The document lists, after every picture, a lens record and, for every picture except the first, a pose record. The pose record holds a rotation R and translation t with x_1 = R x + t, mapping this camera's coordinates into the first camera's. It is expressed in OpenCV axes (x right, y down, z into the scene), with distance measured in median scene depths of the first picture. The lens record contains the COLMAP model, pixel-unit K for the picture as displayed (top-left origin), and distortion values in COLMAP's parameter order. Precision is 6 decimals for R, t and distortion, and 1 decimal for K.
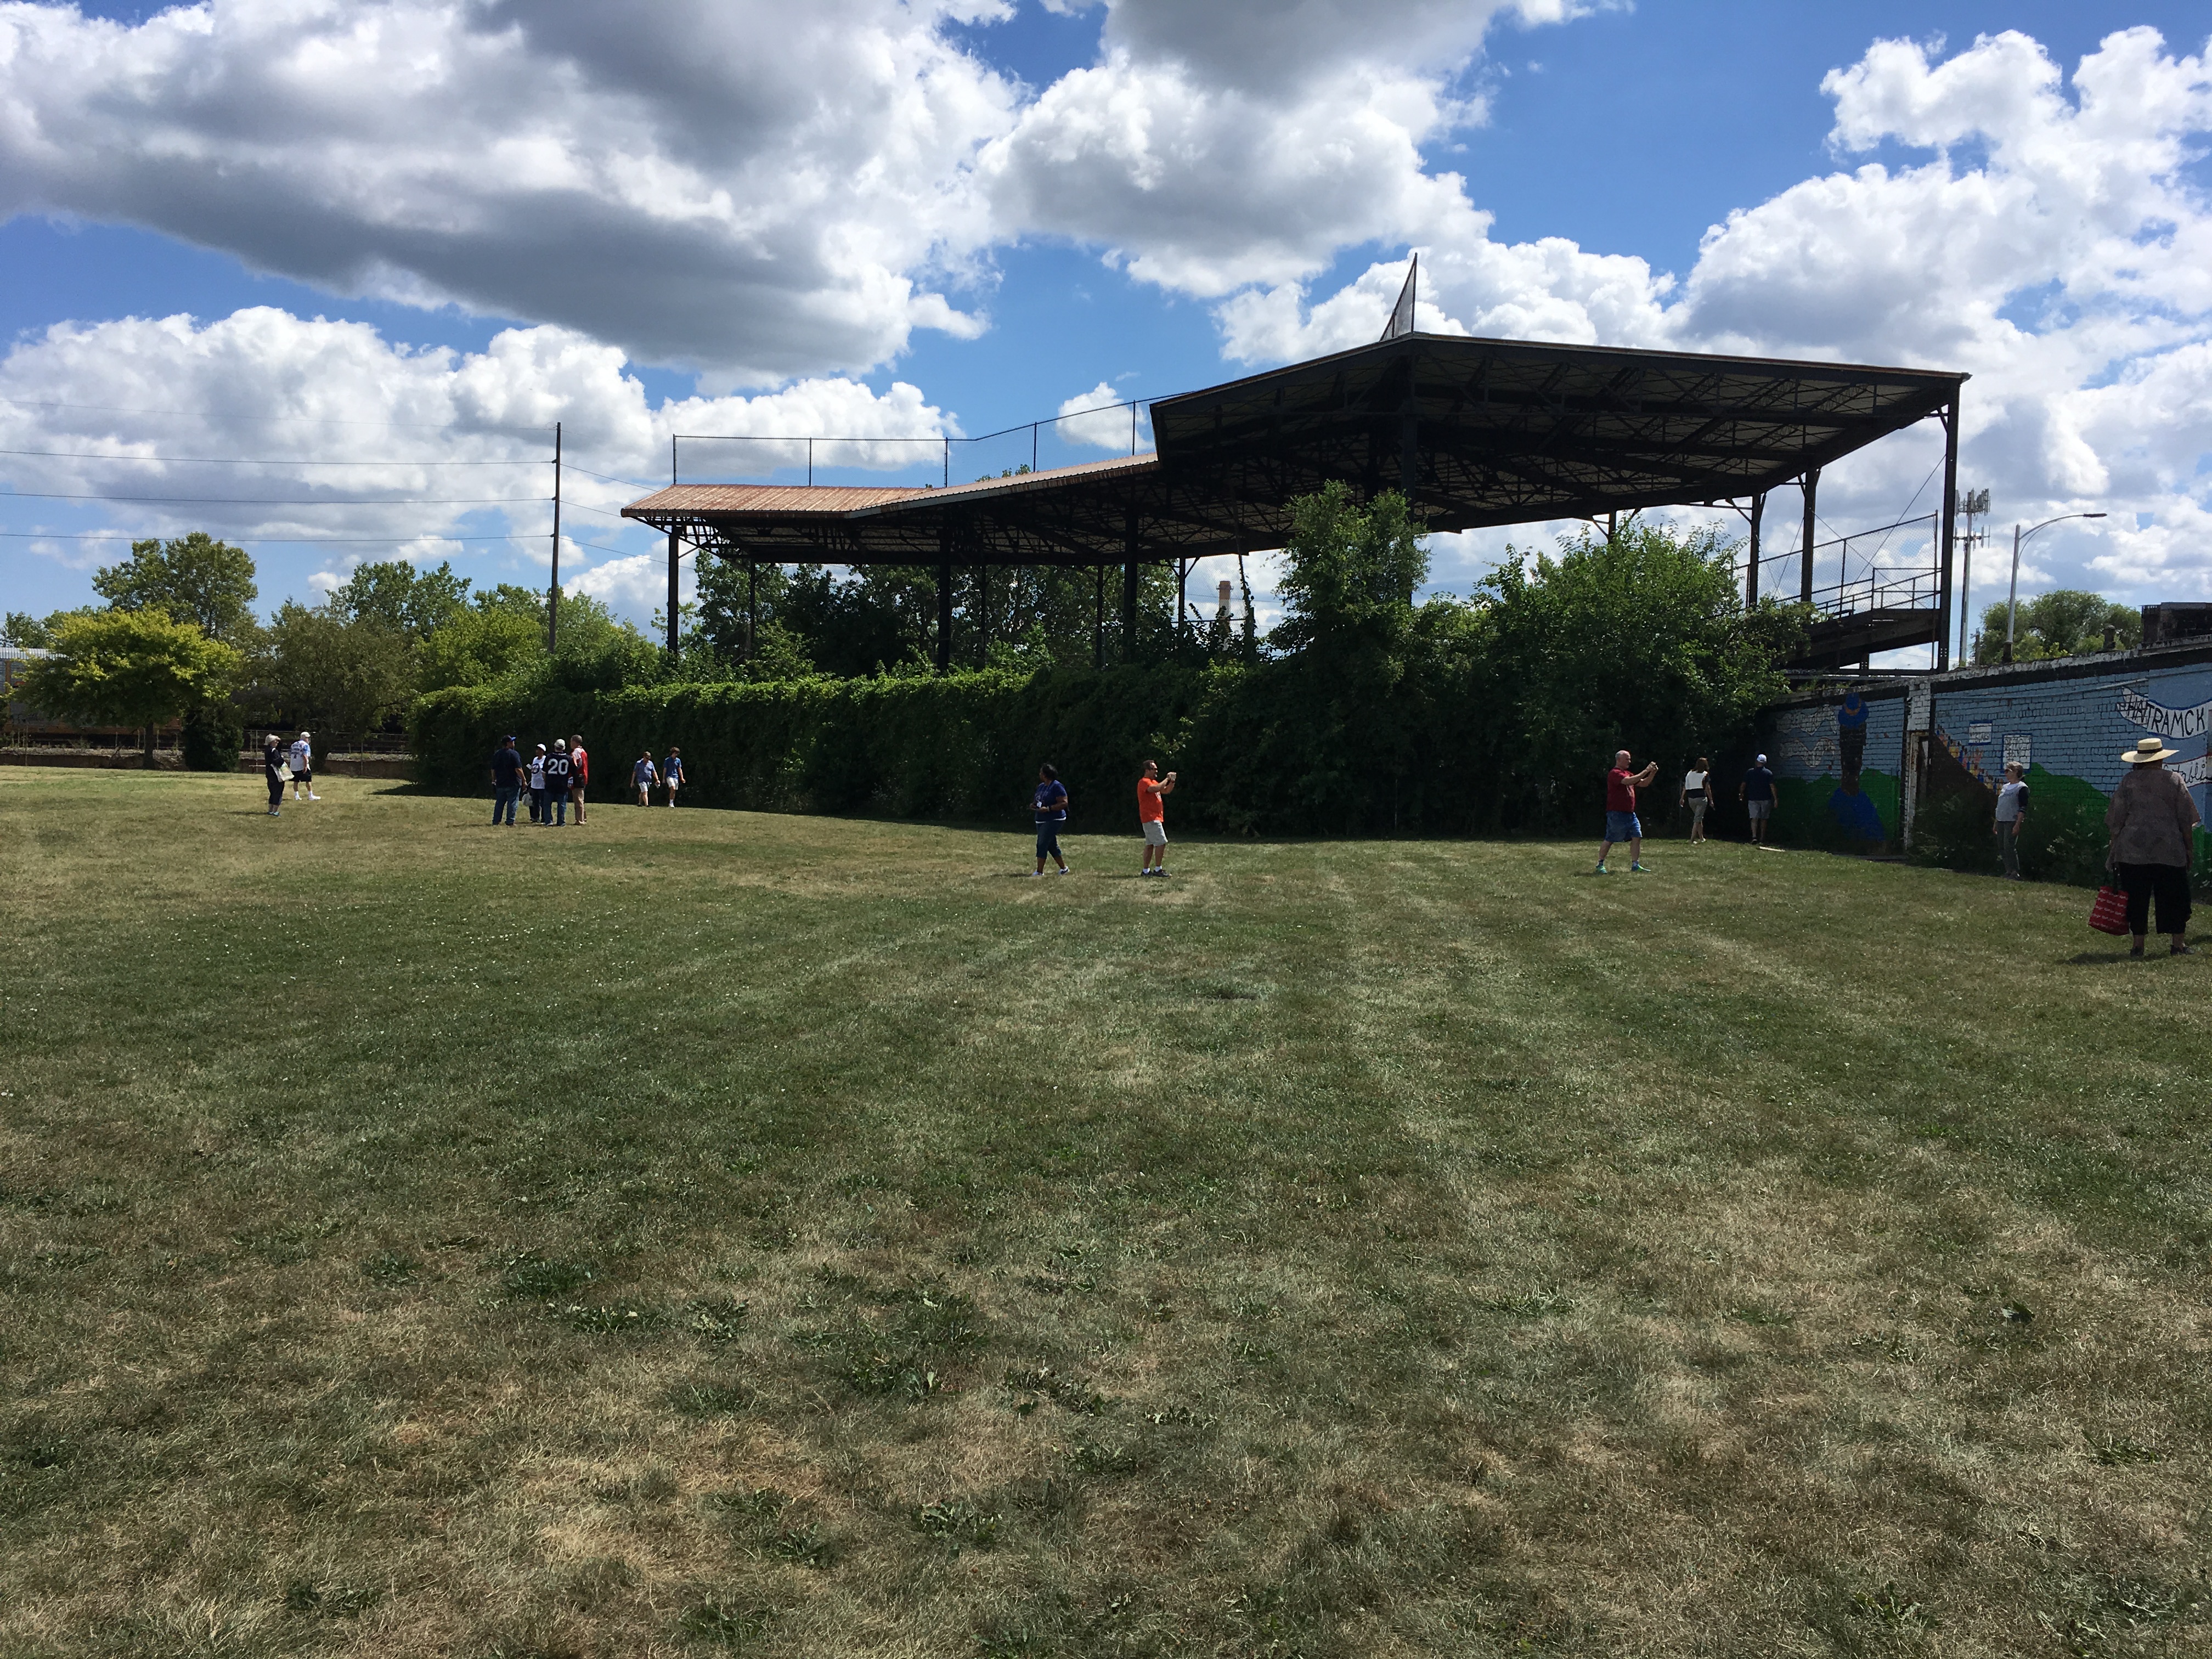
lens RADIAL K [[1727.1, 0, 1106.0], [0, 1727.1, 829.5], [0, 0, 1]] dist [-0.007734, -0.003351]
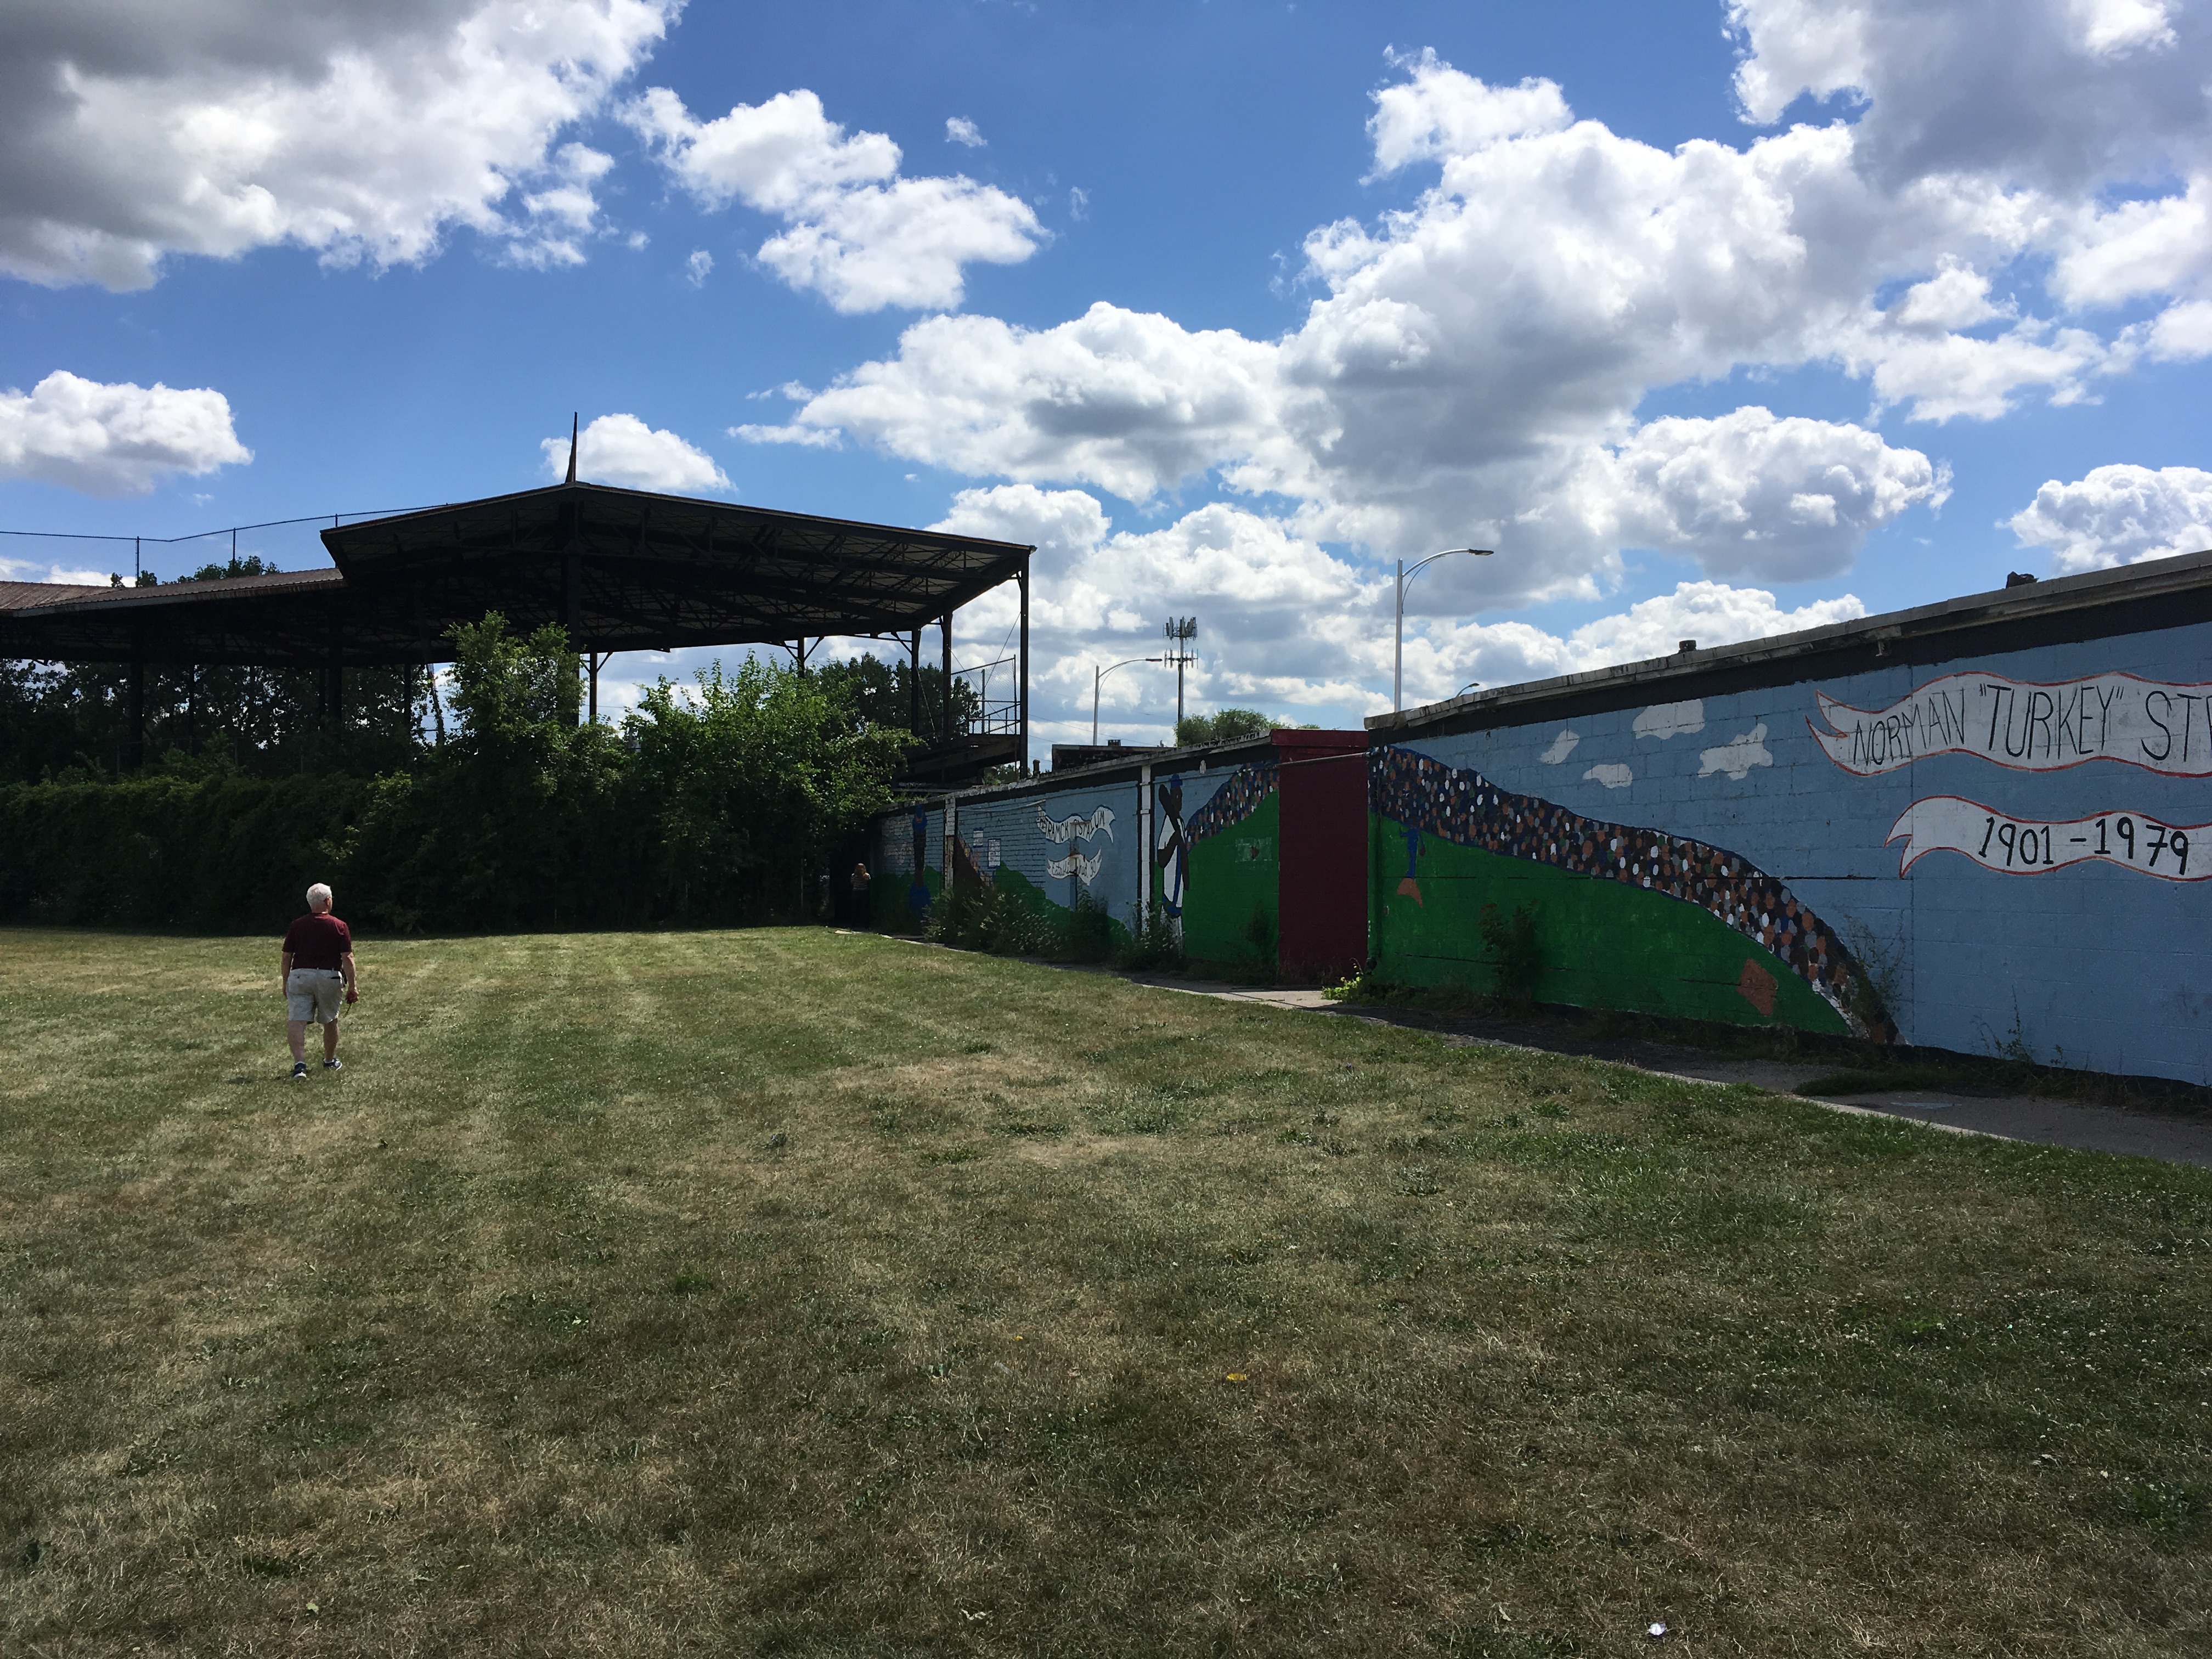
lens RADIAL K [[1727.1, 0, 1106.0], [0, 1727.1, 829.5], [0, 0, 1]] dist [-0.007734, -0.003351]
pose [[0.922068, -0.006476, 0.386974, 0.061024], [0.028667, 0.998256, -0.051601, 0.004922], [-0.385965, 0.058673, 0.920646, -0.148204]]
